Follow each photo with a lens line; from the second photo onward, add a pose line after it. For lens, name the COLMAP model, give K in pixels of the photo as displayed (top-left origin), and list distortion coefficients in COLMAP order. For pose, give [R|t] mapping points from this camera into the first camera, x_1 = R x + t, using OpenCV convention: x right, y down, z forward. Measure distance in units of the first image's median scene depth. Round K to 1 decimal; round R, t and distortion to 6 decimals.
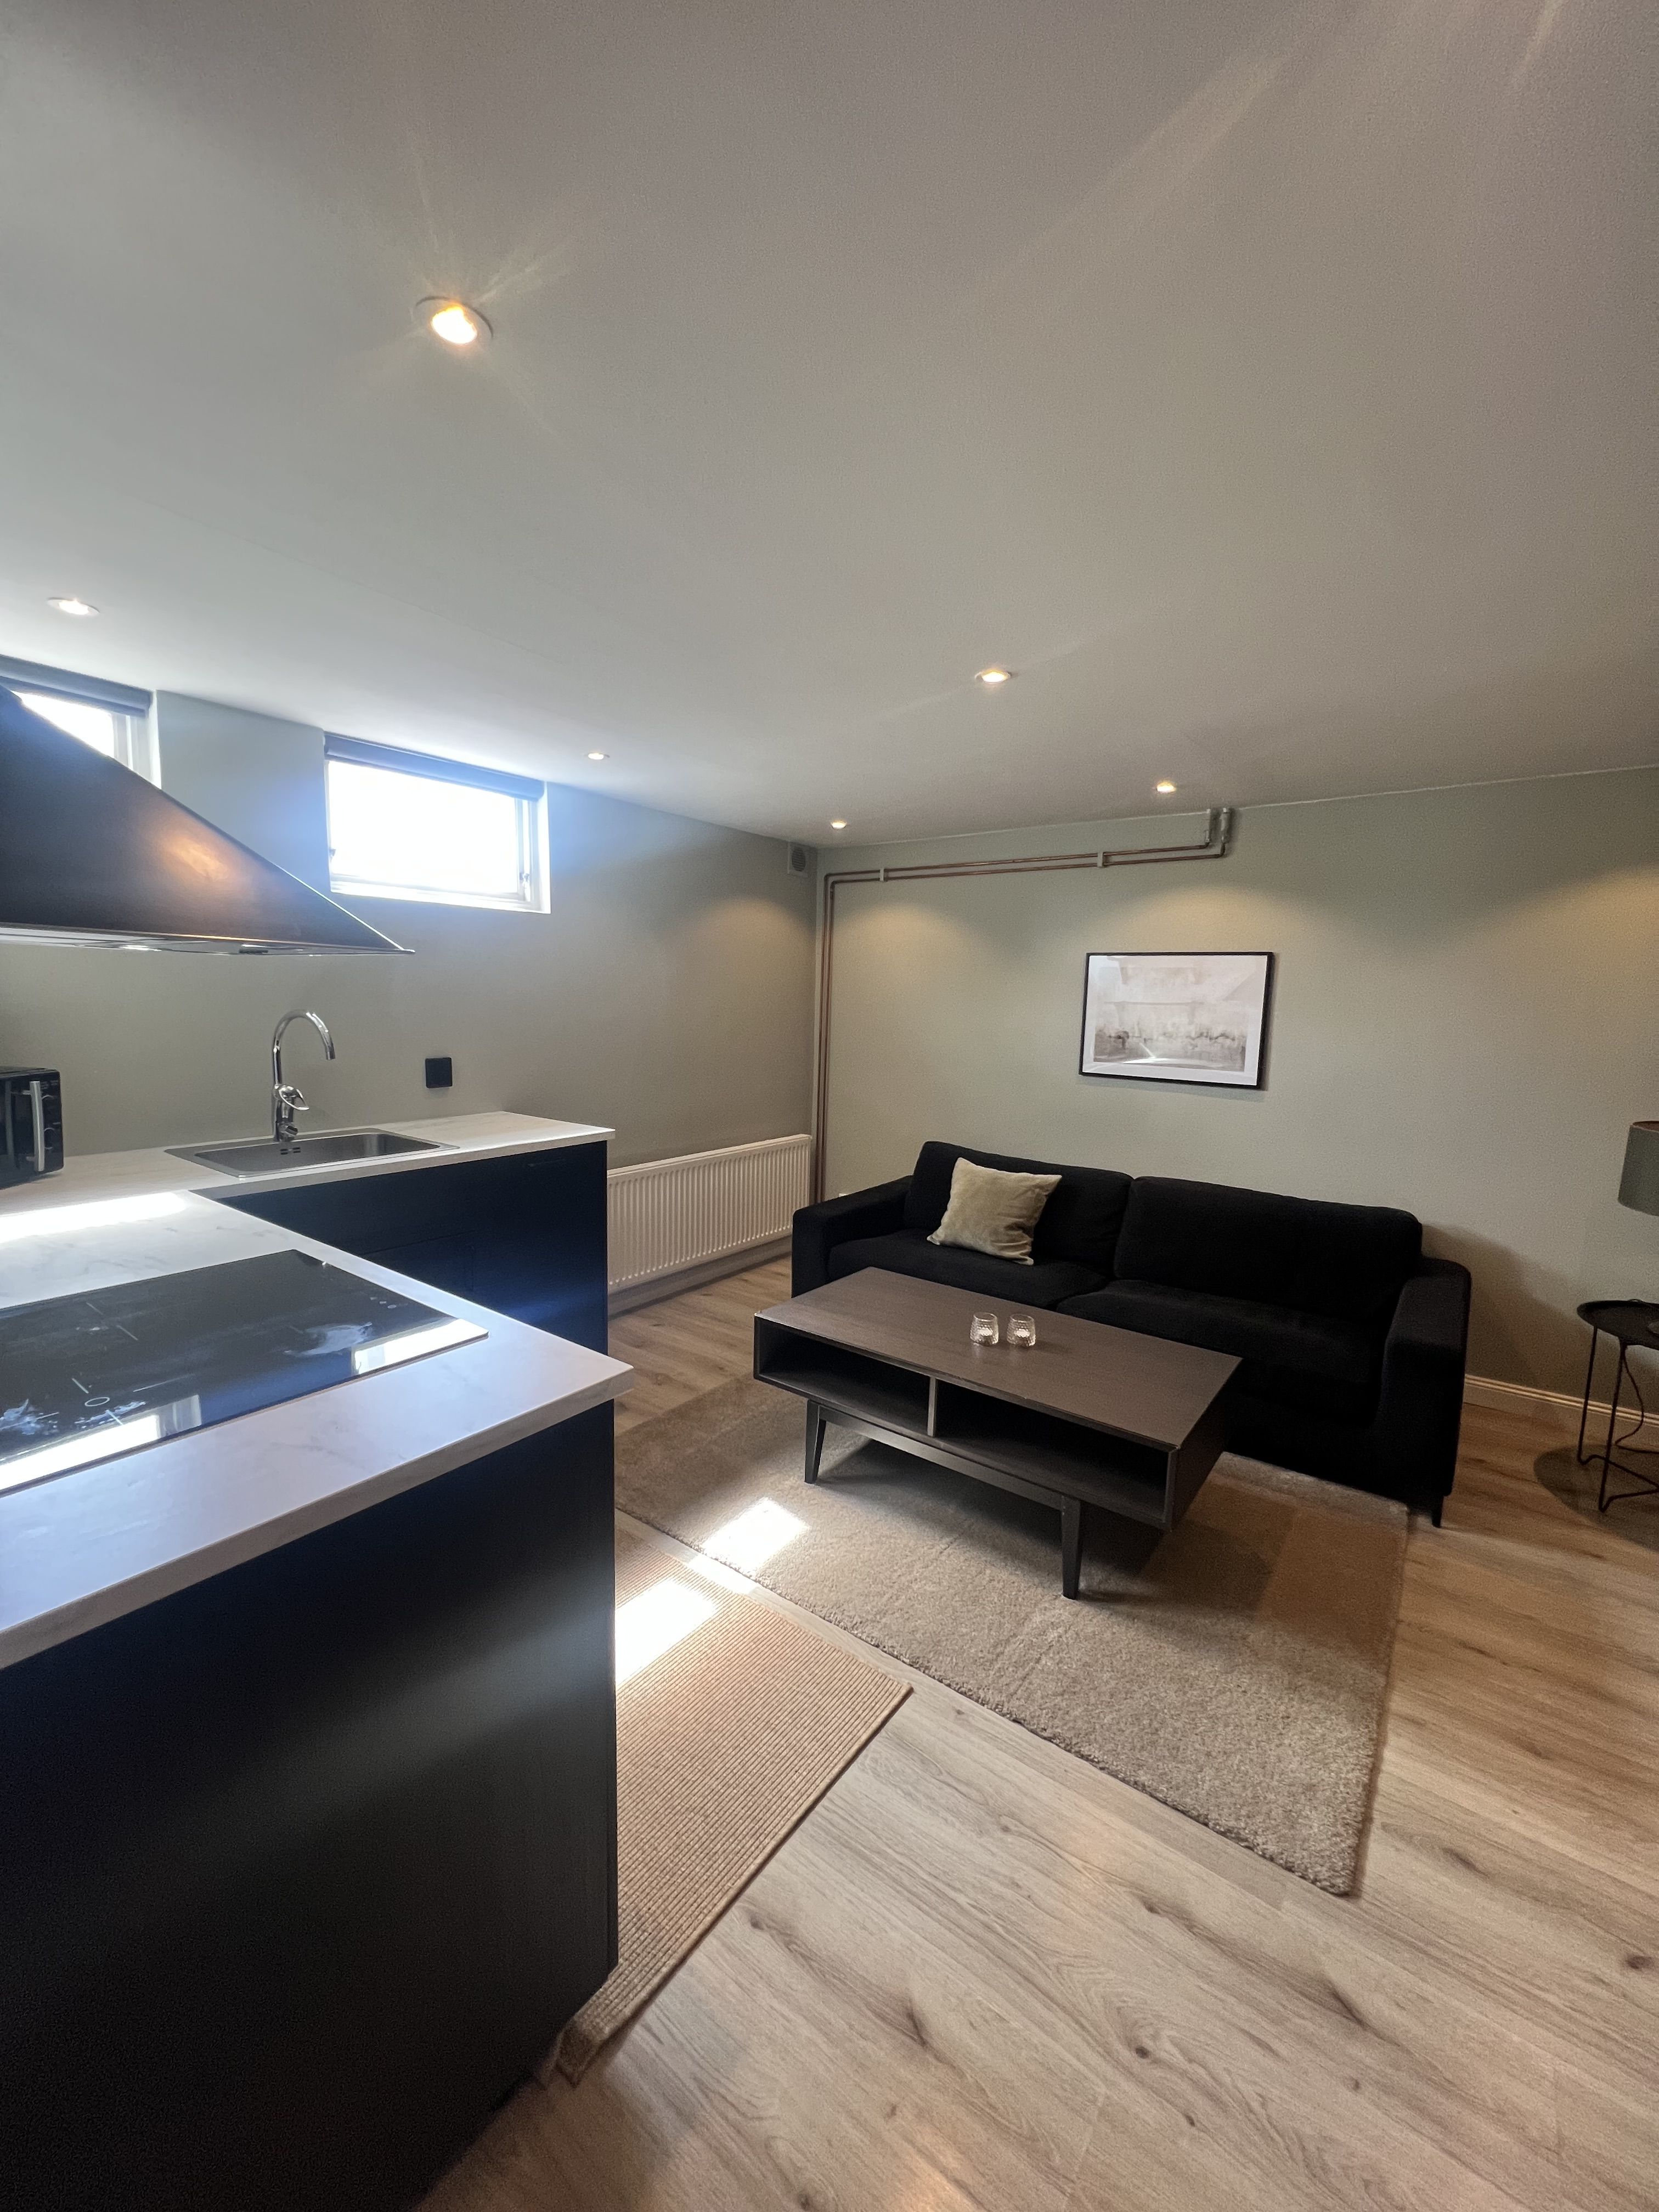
lens RADIAL K [[885.7, 0, 829.5], [0, 885.7, 1106.0], [0, 0, 1]] dist [-0.002626, 0.000294]
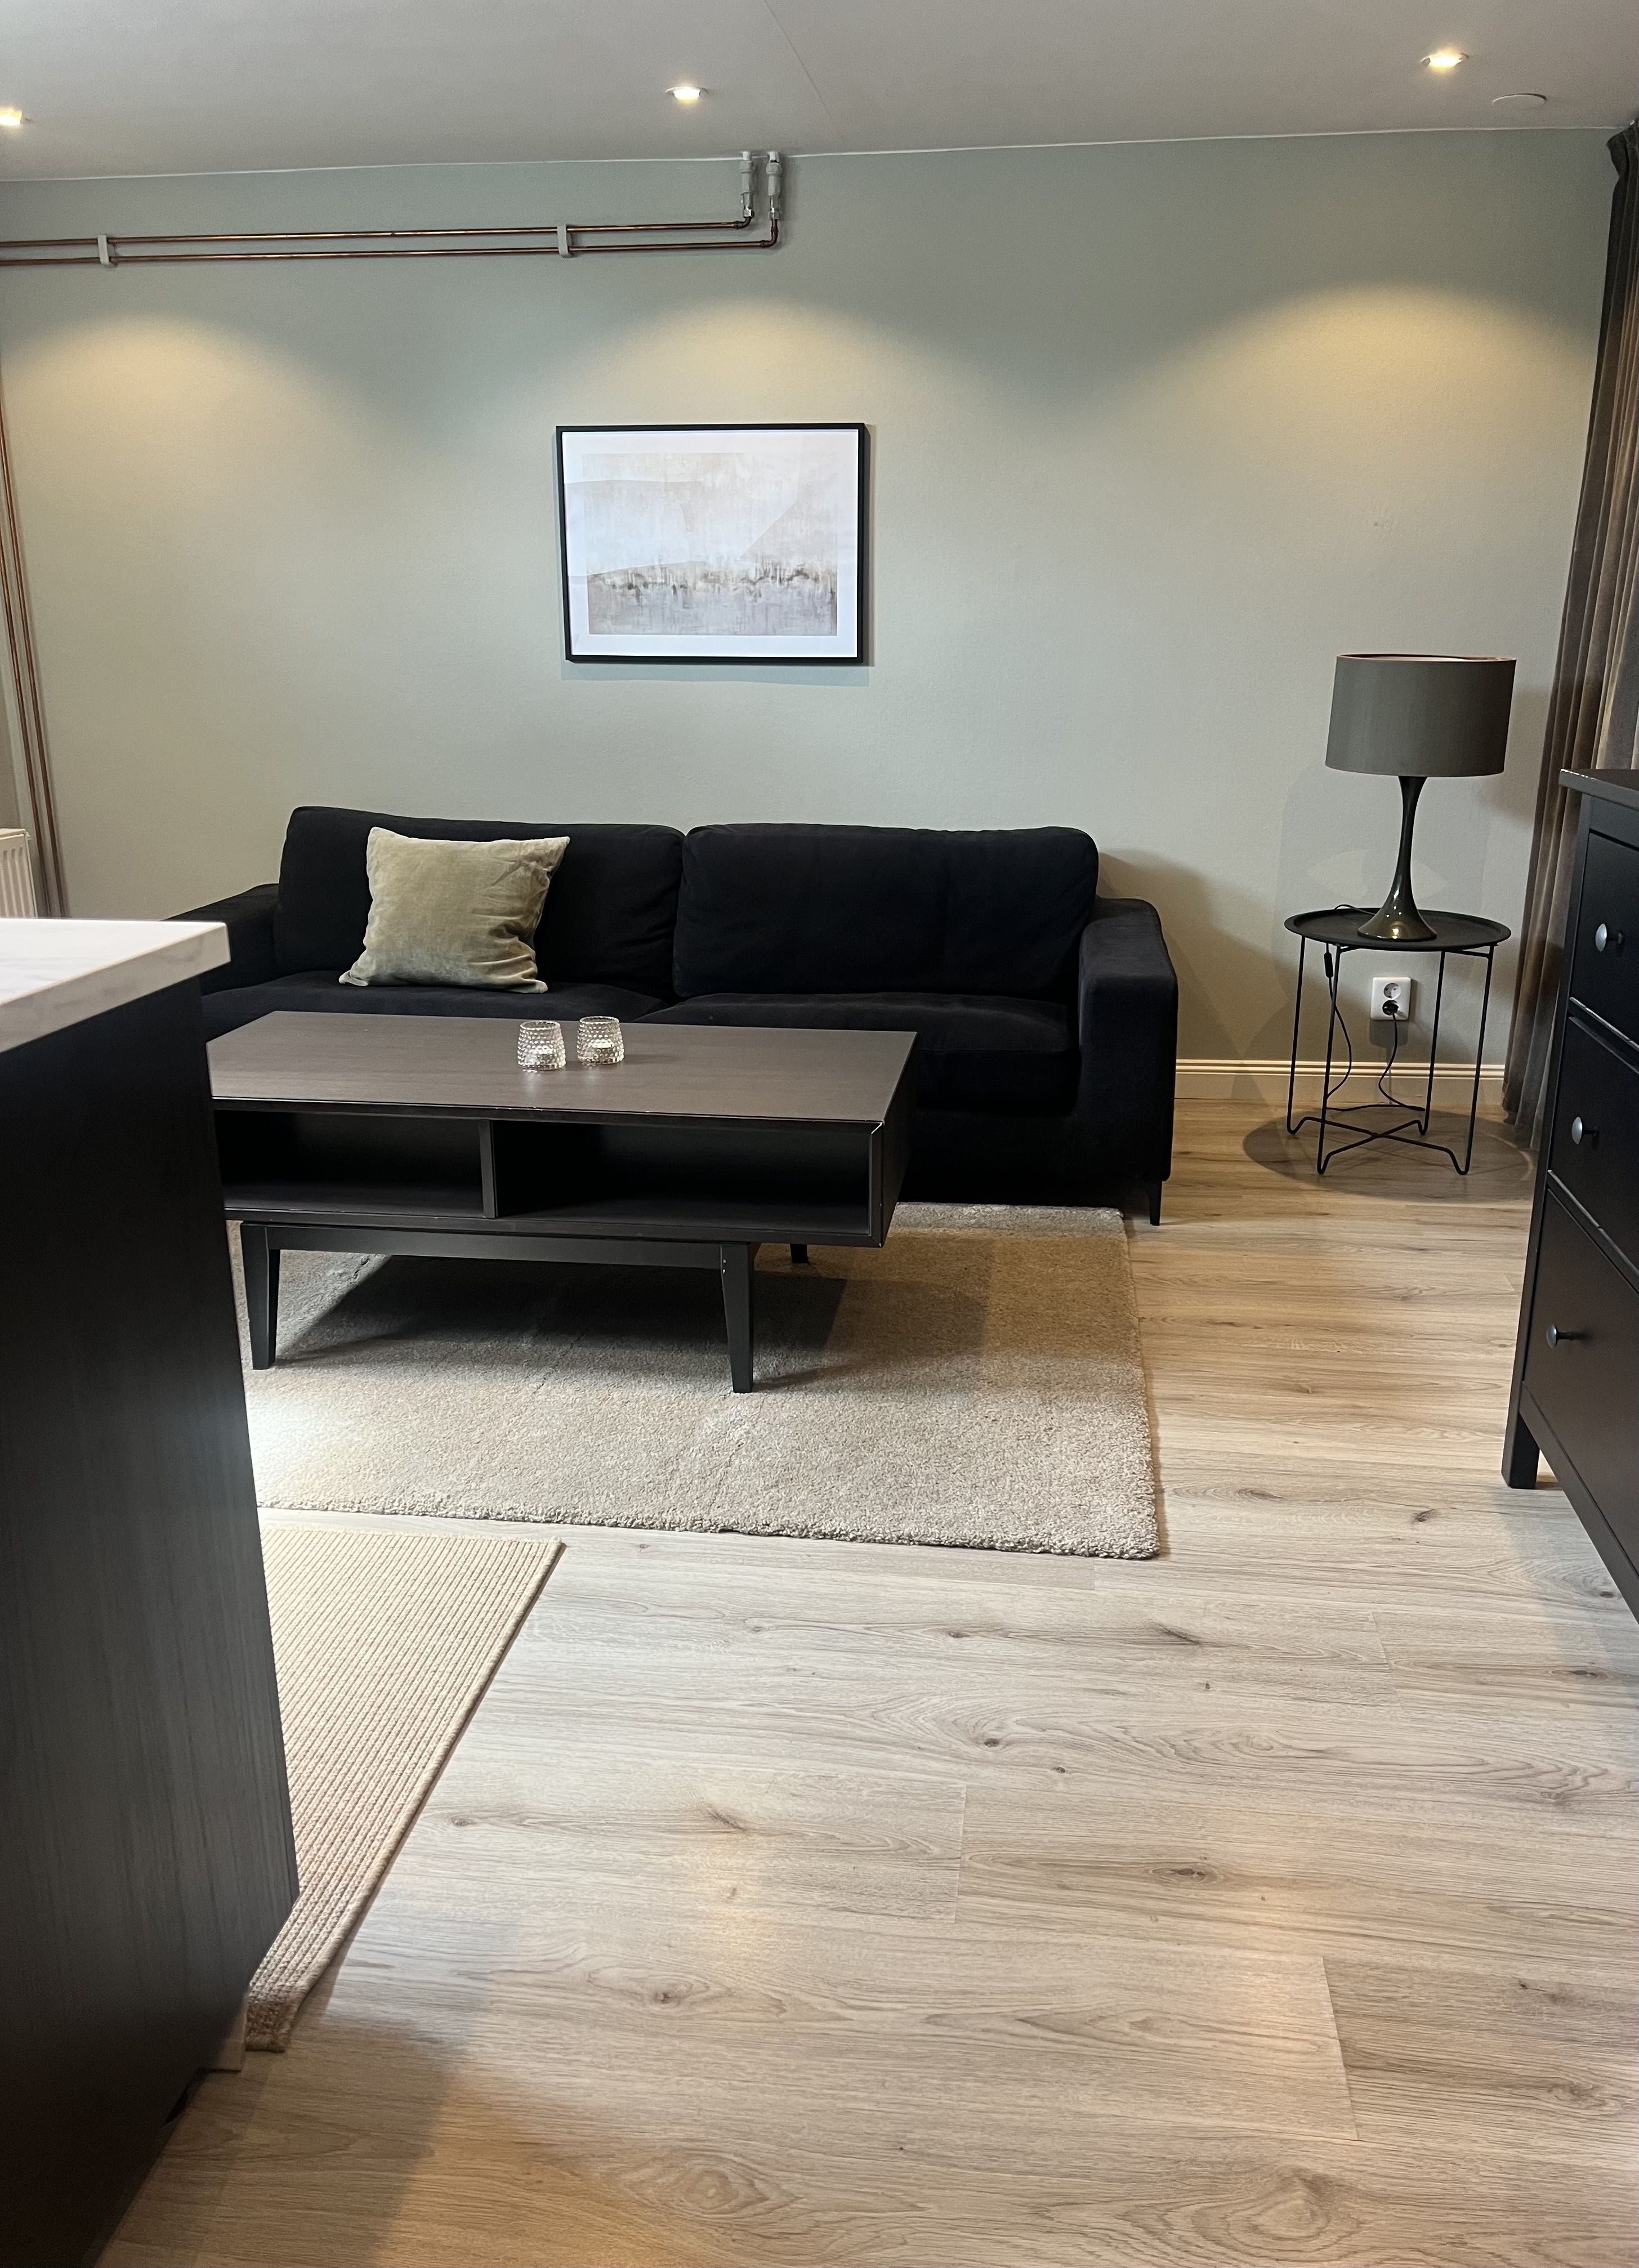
lens RADIAL K [[1709.2, 0, 844.3], [0, 1709.2, 1140.1], [0, 0, 1]] dist [0.079116, -0.083451]
pose [[0.870201, -0.161193, 0.465582, -0.229256], [0.081663, 0.979085, 0.186344, 0.137484], [-0.485881, -0.124136, 0.865164, -0.122567]]
